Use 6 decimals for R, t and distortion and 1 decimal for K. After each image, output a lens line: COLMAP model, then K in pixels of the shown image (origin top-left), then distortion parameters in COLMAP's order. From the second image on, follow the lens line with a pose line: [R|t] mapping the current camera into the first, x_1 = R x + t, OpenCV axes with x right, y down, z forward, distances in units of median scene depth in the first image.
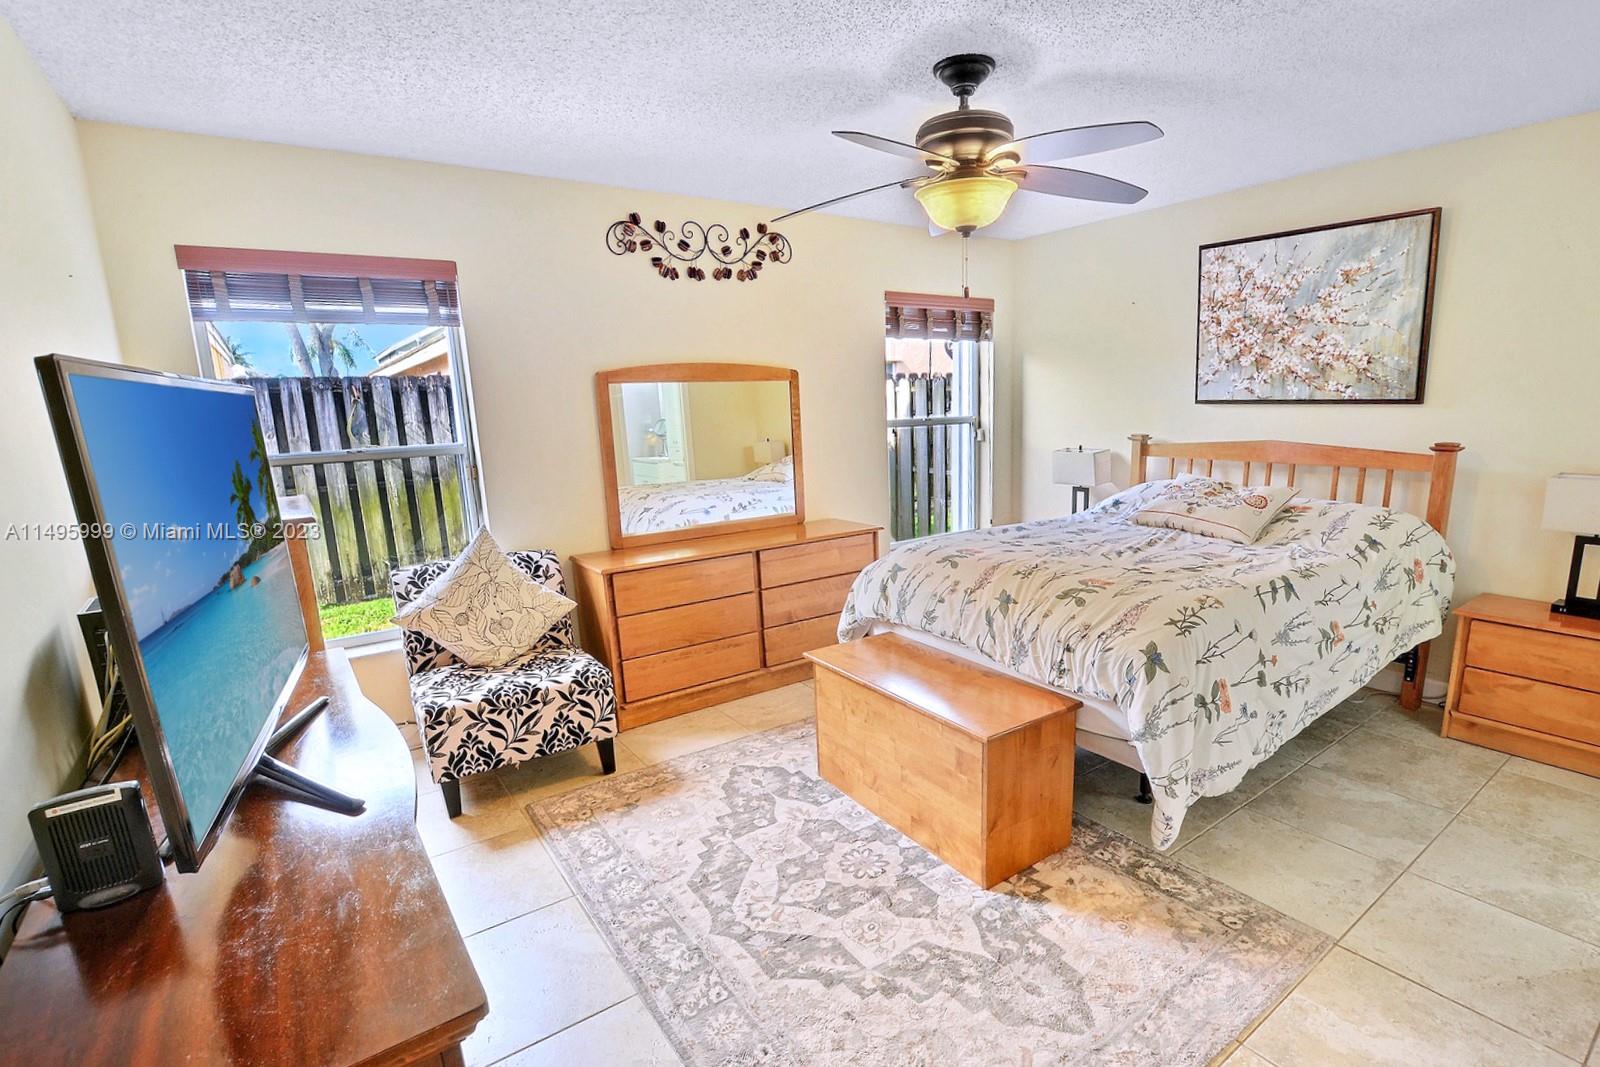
lens RADIAL K [[753.4, 0, 847.1], [0, 753.4, 564.0], [0, 0, 1]] dist [-0.037489, 0.006493]
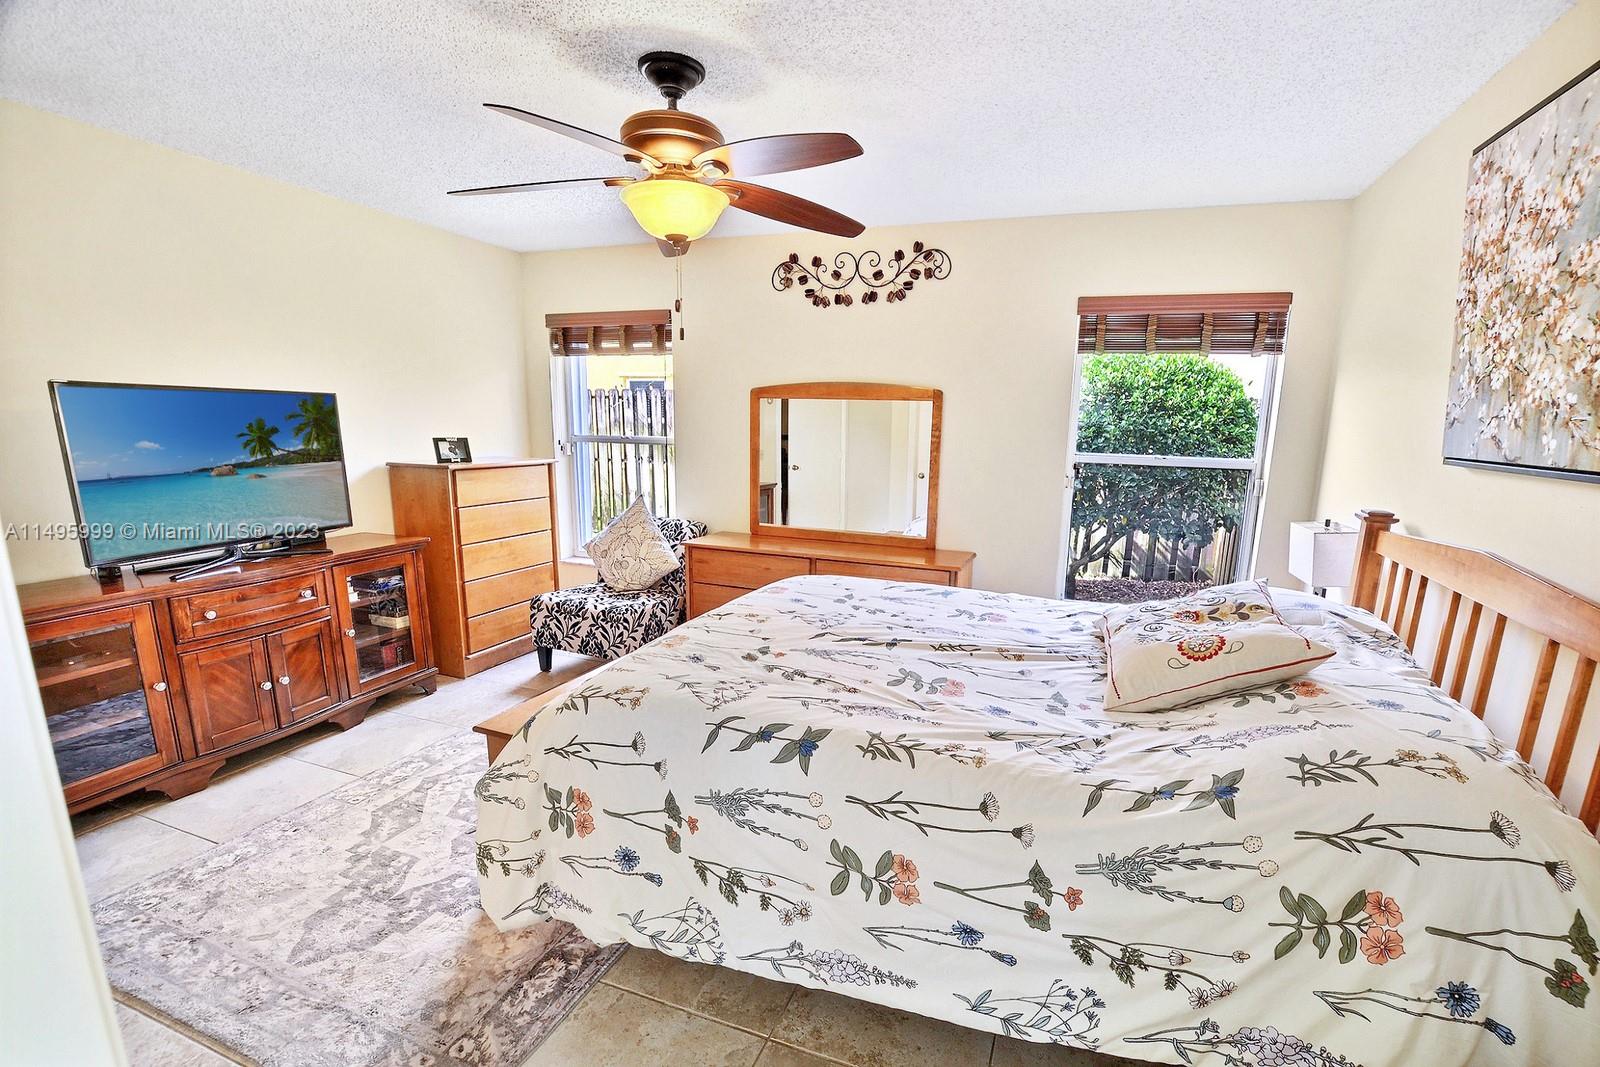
lens RADIAL K [[706.1, 0, 843.4], [0, 706.1, 563.6], [0, 0, 1]] dist [-0.037158, 0.004619]
pose [[0.556609, 0.206703, -0.804650, 0.722587], [-0.220227, 0.970614, 0.096996, -0.120325], [0.801054, 0.123217, 0.585774, 0.467557]]
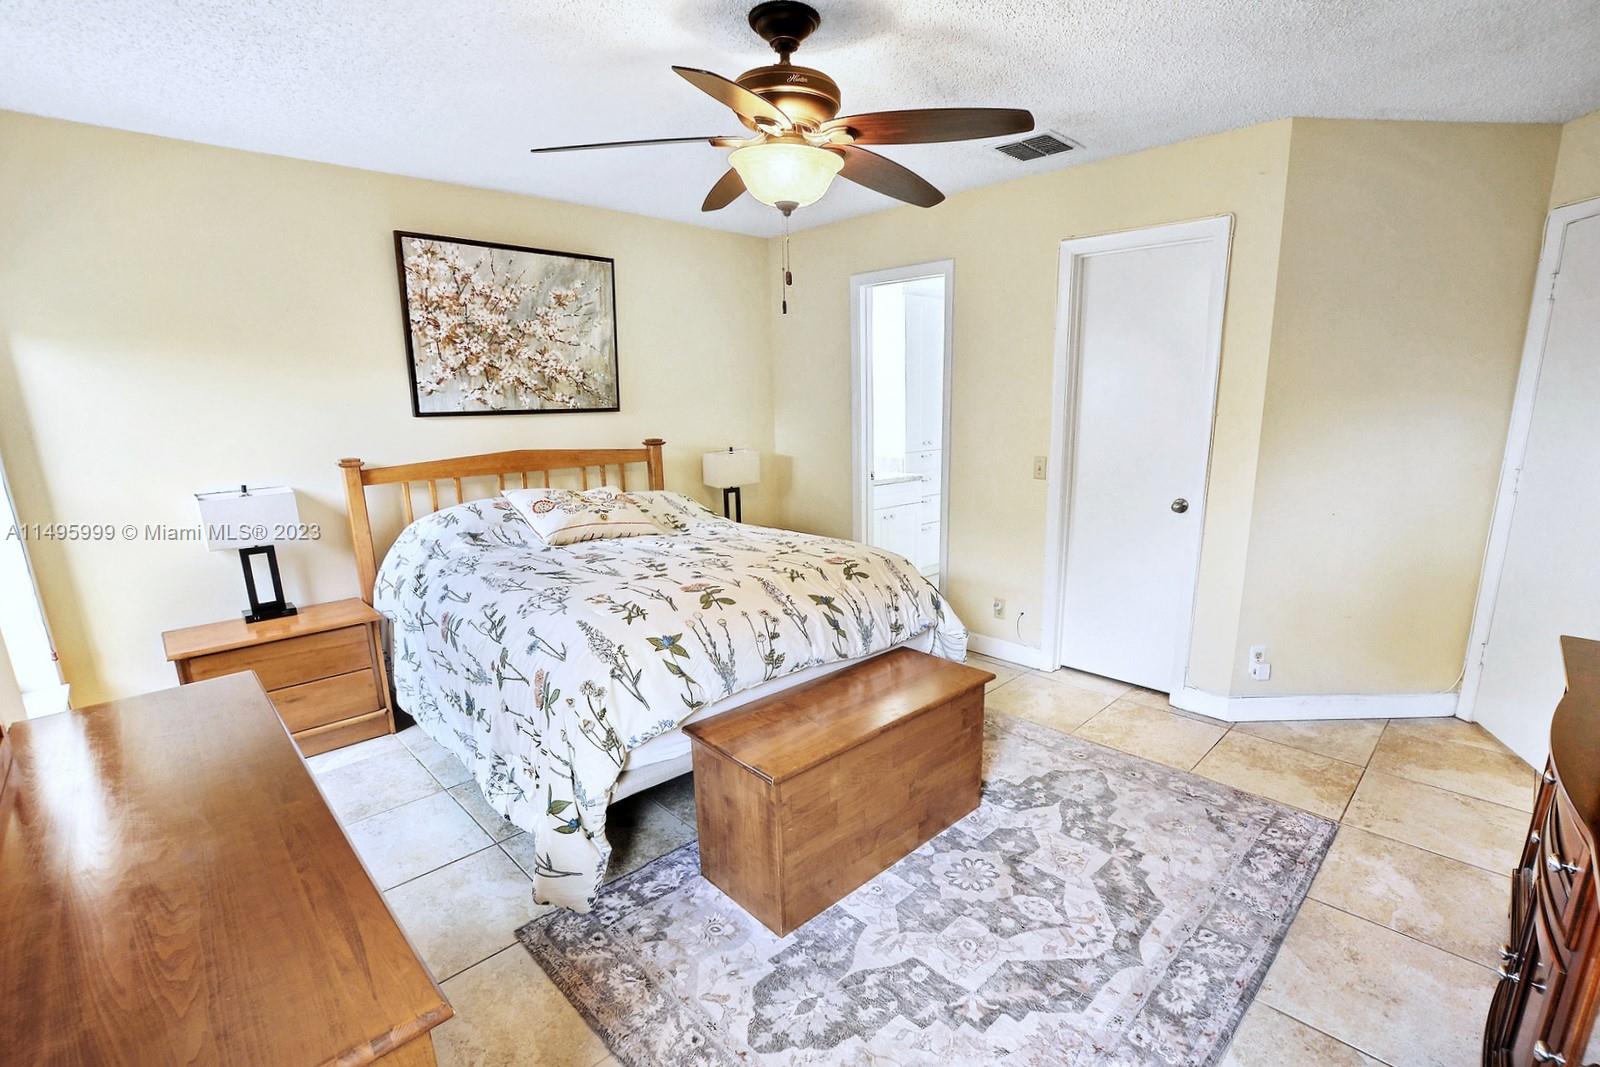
lens RADIAL K [[723.2, 0, 842.9], [0, 723.2, 565.0], [0, 0, 1]] dist [-0.031482, 0.000586]
pose [[-0.151995, -0.198472, 0.968249, -0.503268], [0.227579, 0.946281, 0.229694, -0.149818], [-0.961824, 0.255265, -0.098662, 0.749165]]
